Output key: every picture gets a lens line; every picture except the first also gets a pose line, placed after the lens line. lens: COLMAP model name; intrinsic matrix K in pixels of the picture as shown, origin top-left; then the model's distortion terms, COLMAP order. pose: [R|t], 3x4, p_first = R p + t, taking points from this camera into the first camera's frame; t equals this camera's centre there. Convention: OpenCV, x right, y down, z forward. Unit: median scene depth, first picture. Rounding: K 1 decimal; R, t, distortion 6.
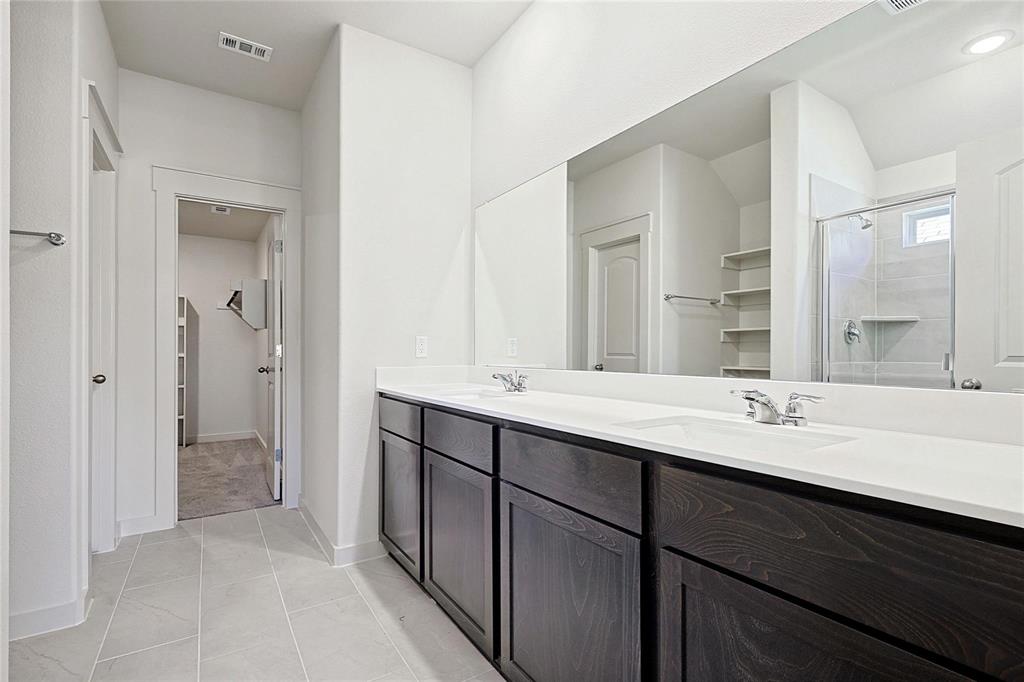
lens RADIAL K [[477.9, 0, 517.1], [0, 477.9, 345.6], [0, 0, 1]] dist [0.000862, 0.000213]
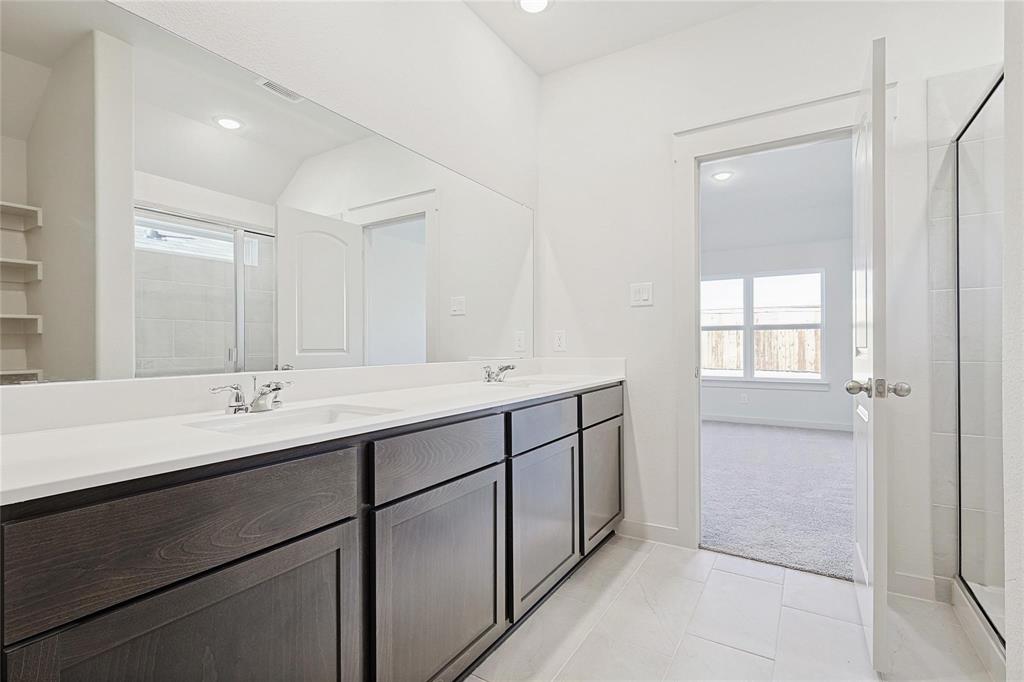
lens RADIAL K [[477.9, 0, 517.1], [0, 477.9, 345.6], [0, 0, 1]] dist [0.000862, 0.000213]
pose [[-0.428577, 0.002193, 0.903502, -0.804244], [-0.010931, 0.999911, -0.007612, 0.013251], [-0.903439, -0.013138, -0.428515, 1.099894]]
